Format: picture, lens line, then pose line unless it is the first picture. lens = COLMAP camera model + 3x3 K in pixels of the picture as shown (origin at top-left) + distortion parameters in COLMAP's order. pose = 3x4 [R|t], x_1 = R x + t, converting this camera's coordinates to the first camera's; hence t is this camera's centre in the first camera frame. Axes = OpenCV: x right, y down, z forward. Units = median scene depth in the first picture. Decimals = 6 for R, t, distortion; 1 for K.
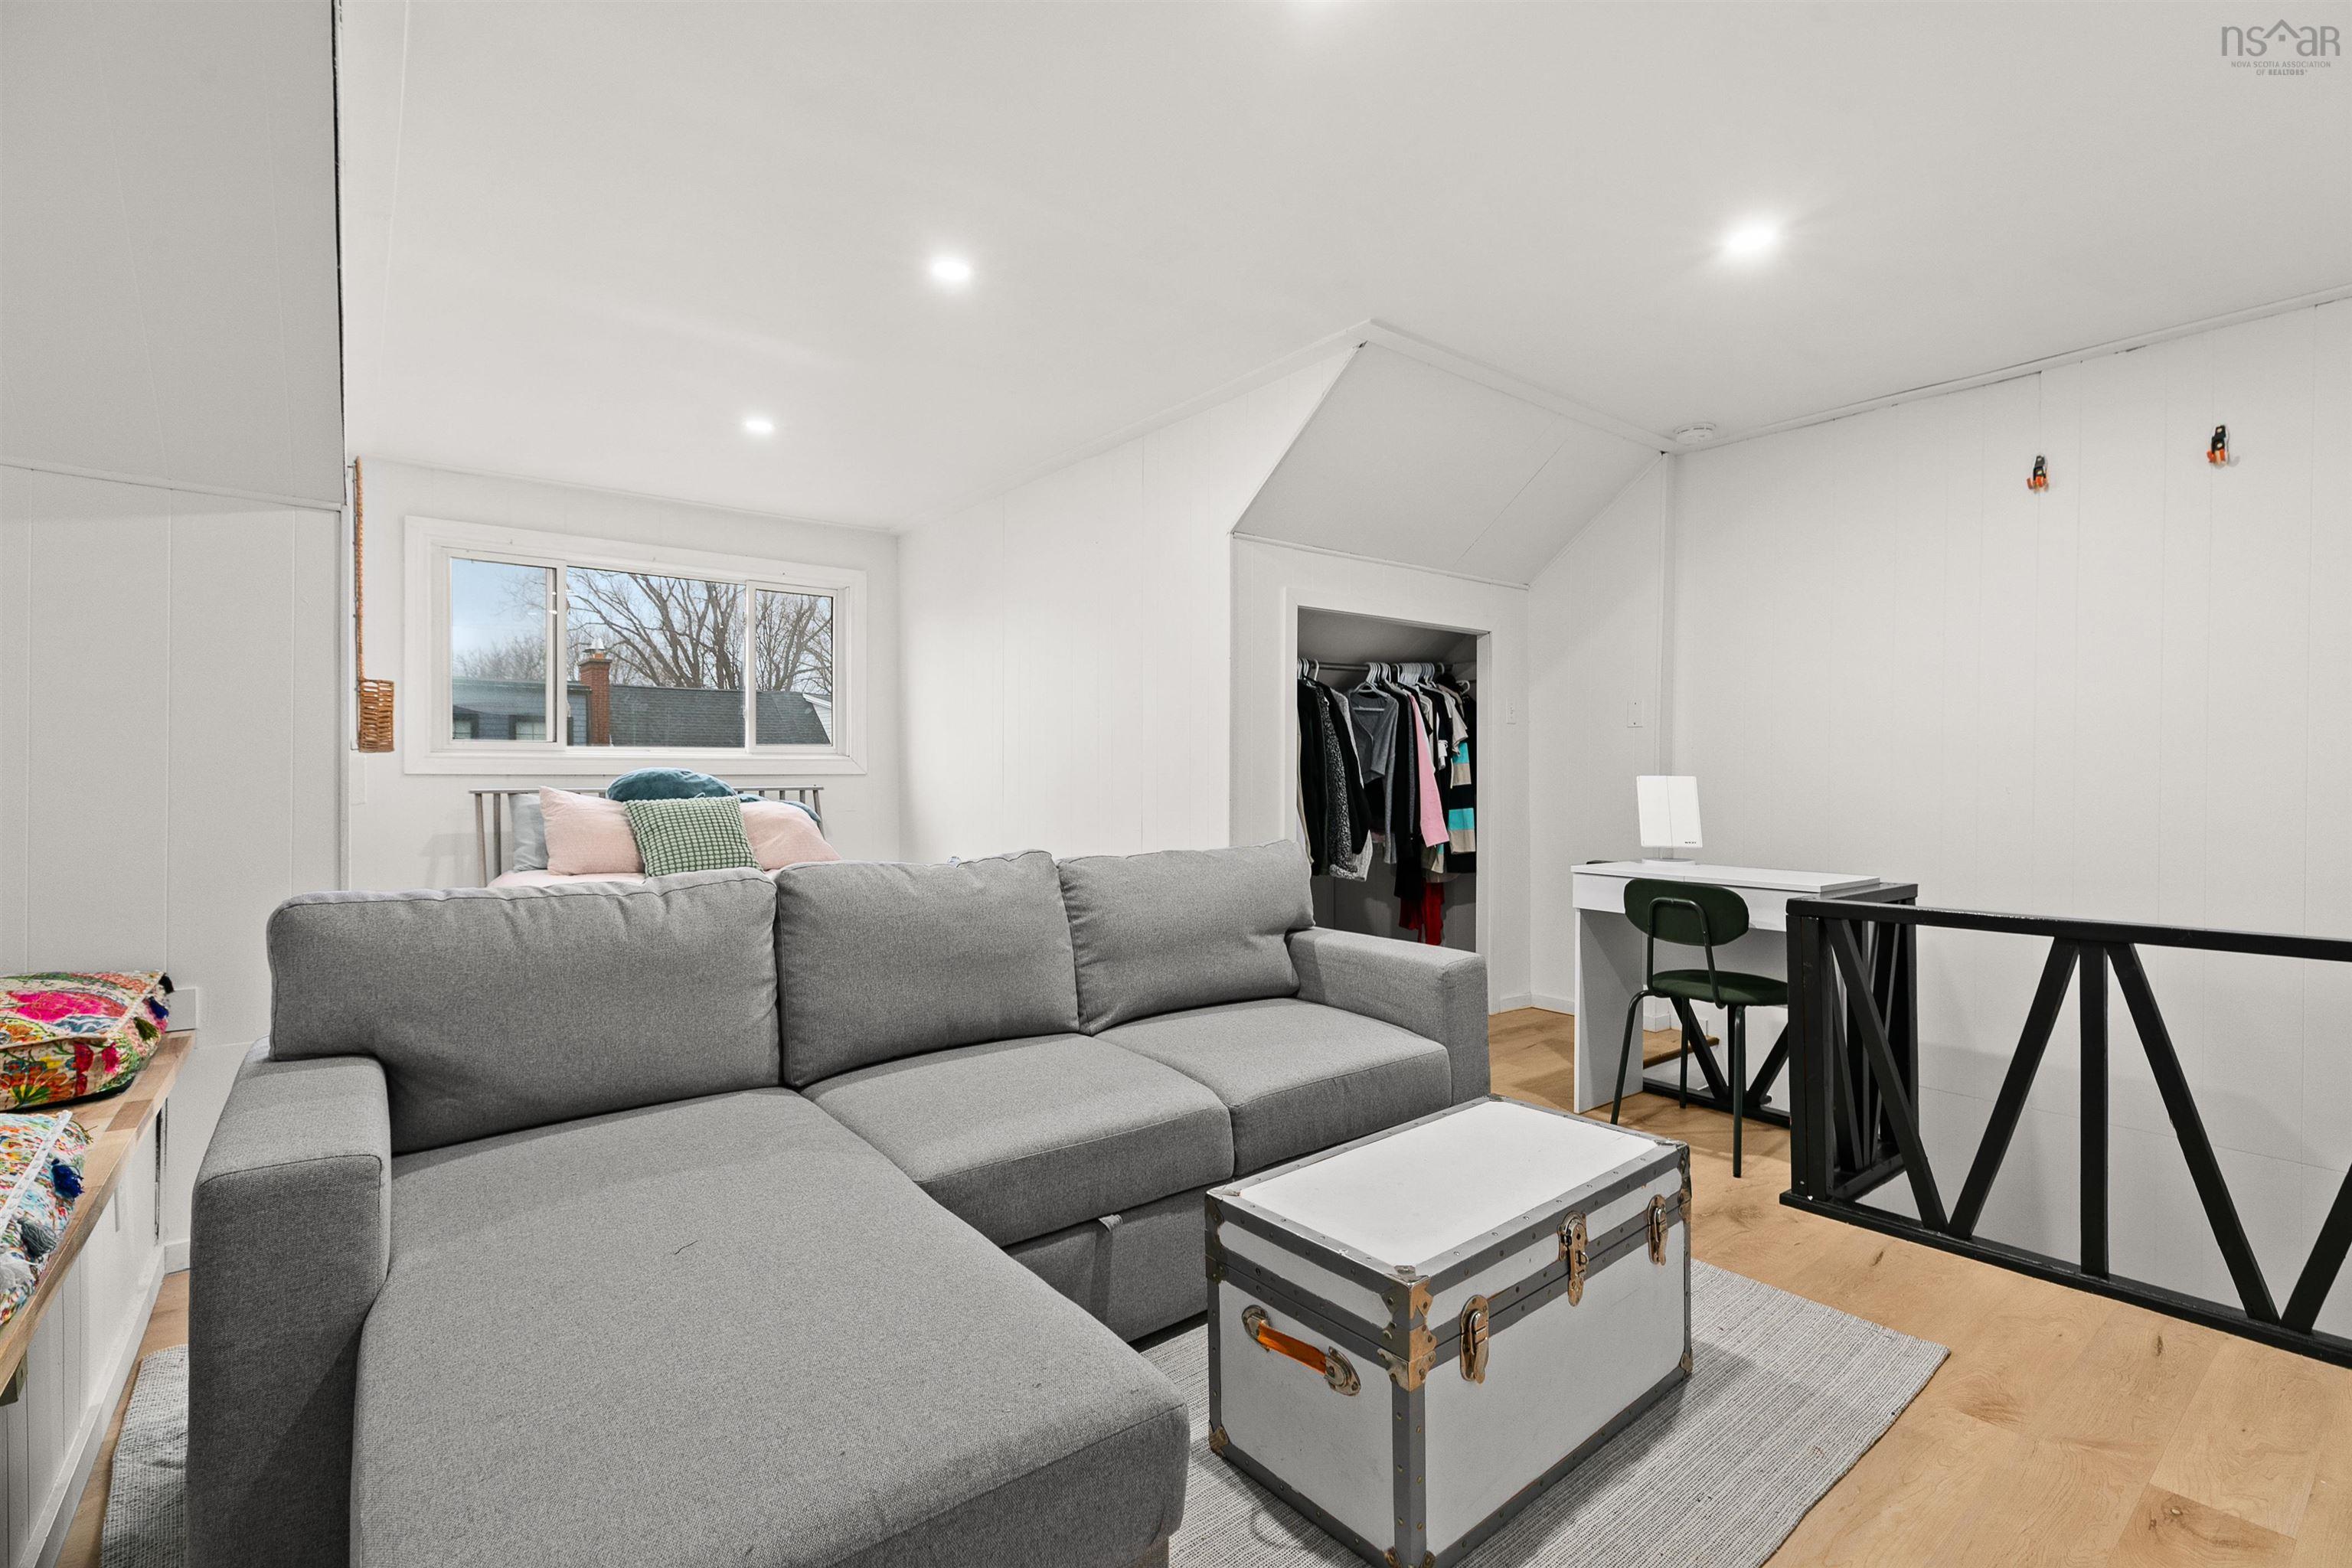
lens RADIAL K [[1073.4, 0, 1171.5], [0, 1073.4, 779.6], [0, 0, 1]] dist [0.005359, -0.000545]
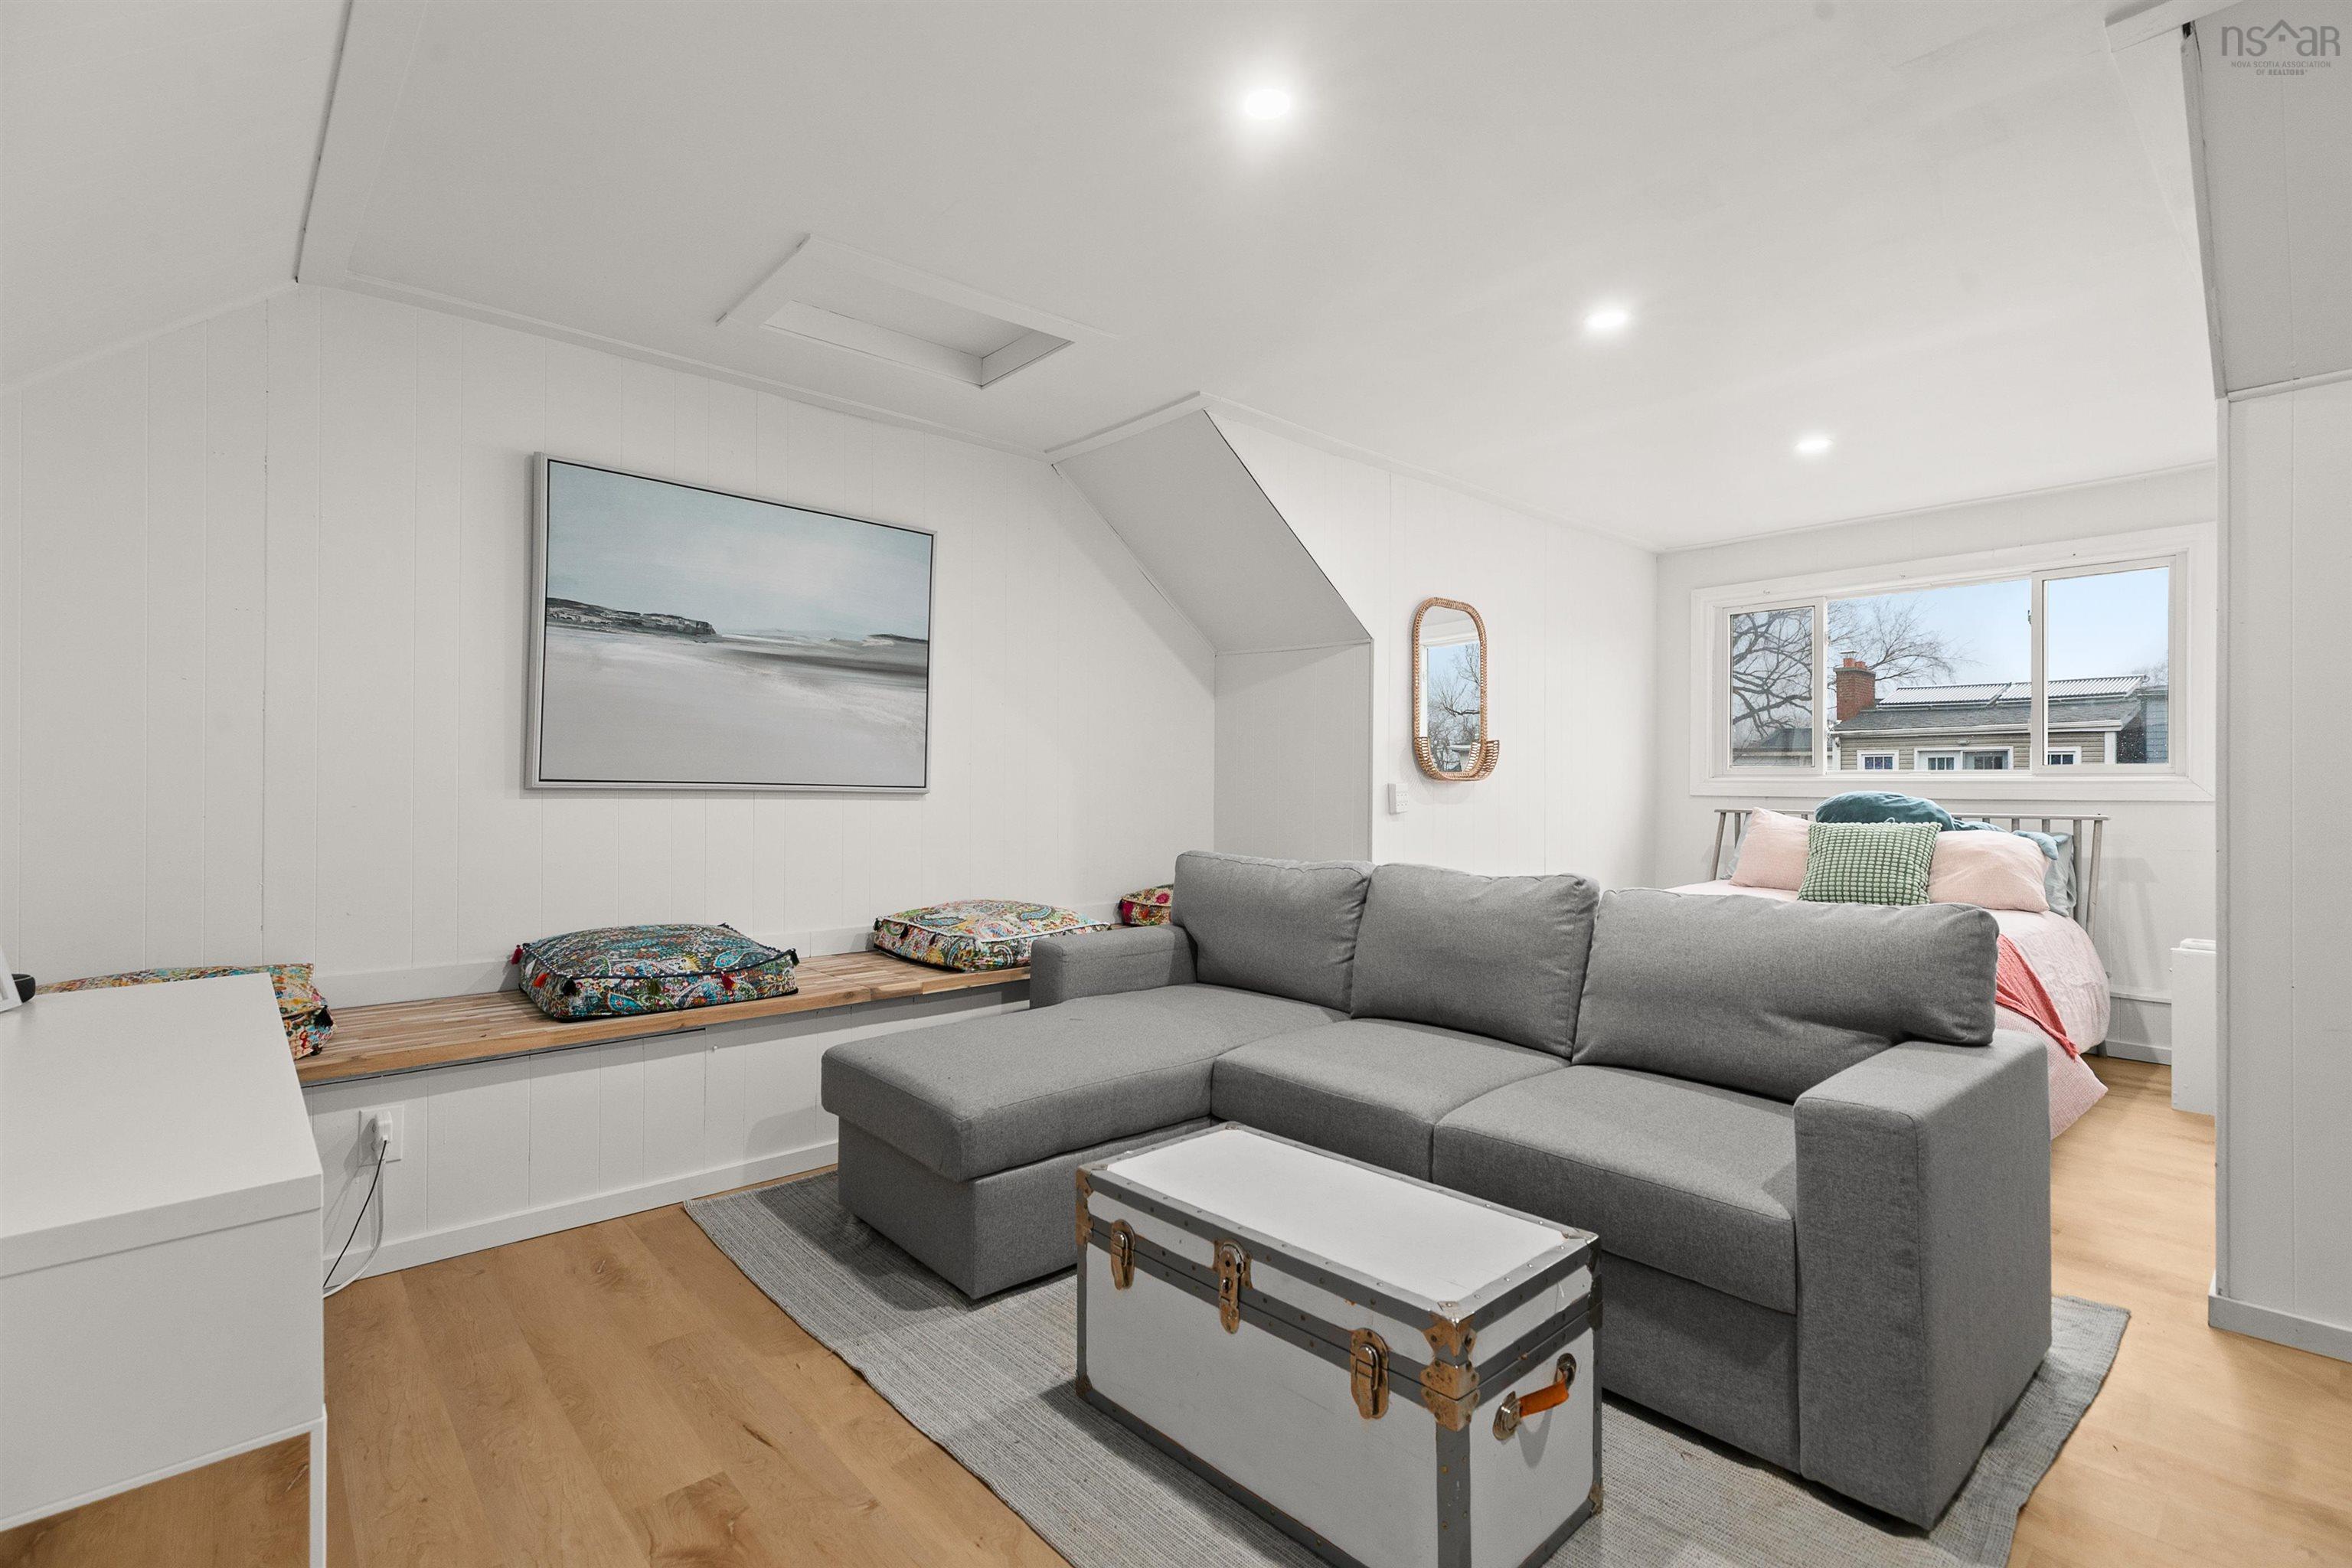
lens RADIAL K [[1073.4, 0, 1171.6], [0, 1073.4, 781.9], [0, 0, 1]] dist [0.005359, -0.000545]
pose [[0.044350, -0.004358, -0.999007, 0.515674], [-0.011653, 0.999920, -0.004879, -0.007938], [0.998948, 0.011858, 0.044295, 0.334844]]
